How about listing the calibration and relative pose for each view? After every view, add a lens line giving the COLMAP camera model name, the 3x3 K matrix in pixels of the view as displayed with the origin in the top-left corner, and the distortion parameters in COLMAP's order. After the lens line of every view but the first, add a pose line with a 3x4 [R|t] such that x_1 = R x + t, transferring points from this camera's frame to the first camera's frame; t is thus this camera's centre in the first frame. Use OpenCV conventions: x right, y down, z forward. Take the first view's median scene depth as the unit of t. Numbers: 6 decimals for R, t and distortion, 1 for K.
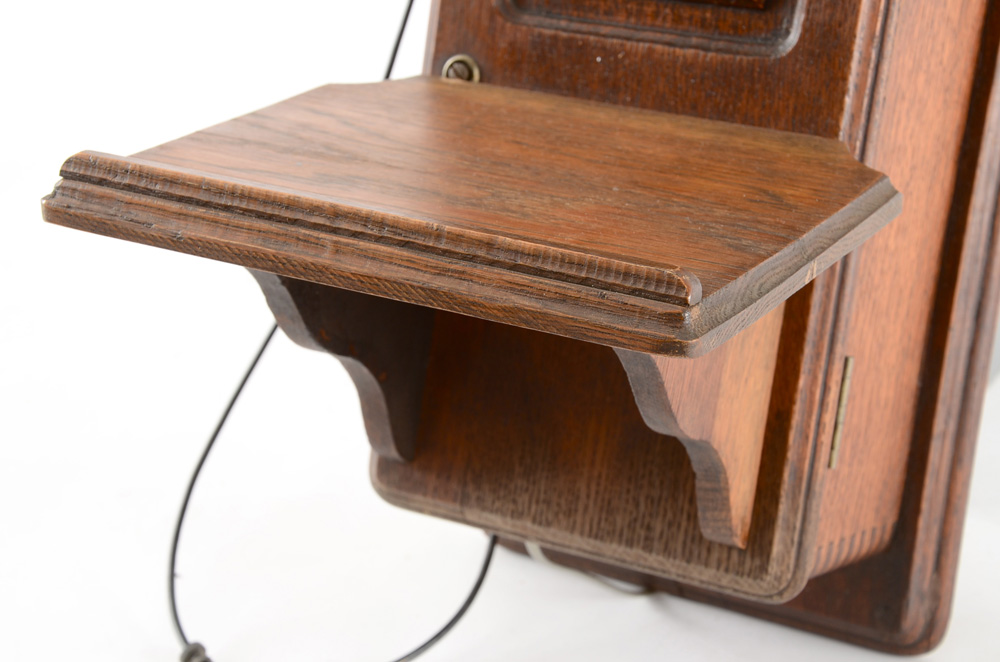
lens RADIAL K [[2241.6, 0, 493.5], [0, 2241.6, 330.4], [0, 0, 1]] dist [0.392990, 0.000000]
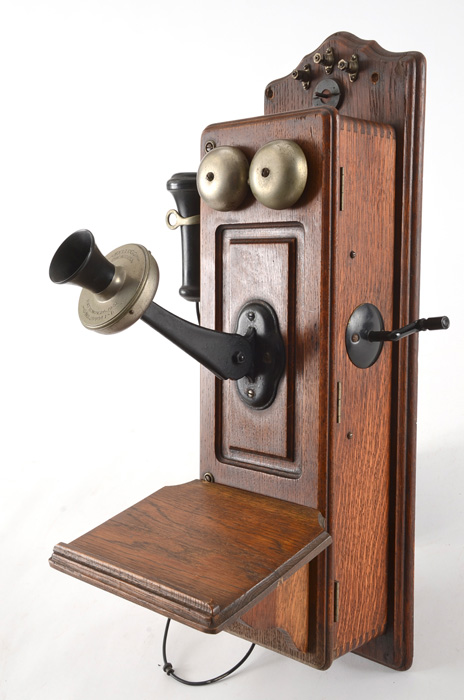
lens RADIAL K [[894.3, 0, 231.6], [0, 894.3, 347.8], [0, 0, 1]] dist [0.029041, 0.000000]
pose [[0.958831, -0.105352, -0.263711, 0.353946], [0.091912, 0.993783, -0.062832, -0.217878], [0.268691, 0.036007, 0.962553, -0.112648]]
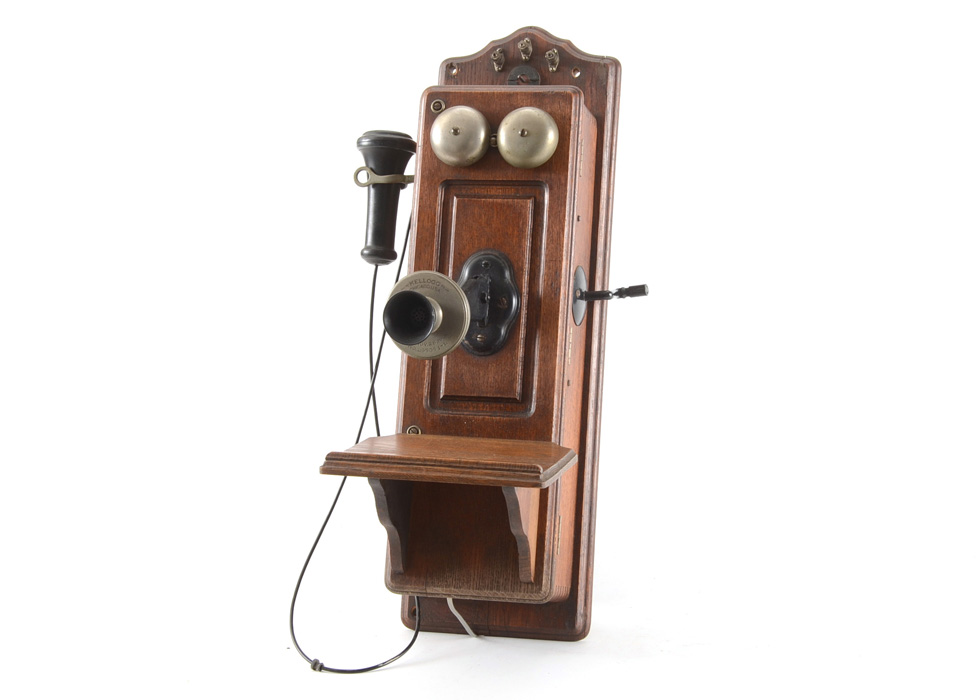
lens RADIAL K [[2111.7, 0, 479.6], [0, 2111.7, 318.4], [0, 0, 1]] dist [0.213862, 0.000000]
pose [[0.963770, -0.034063, 0.264551, -0.668152], [0.097040, 0.968625, -0.228801, 0.384454], [-0.248457, 0.246183, 0.936837, -1.633428]]
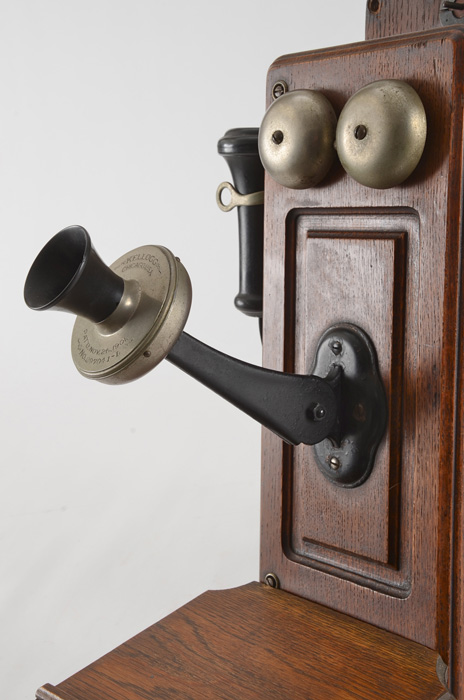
lens RADIAL K [[1101.7, 0, 230.6], [0, 1101.7, 348.9], [0, 0, 1]] dist [0.162167, 0.000000]
pose [[0.932456, -0.085910, -0.350920, 0.326584], [0.073805, 0.996129, -0.047754, -0.287980], [0.353664, 0.018628, 0.935187, 0.081127]]
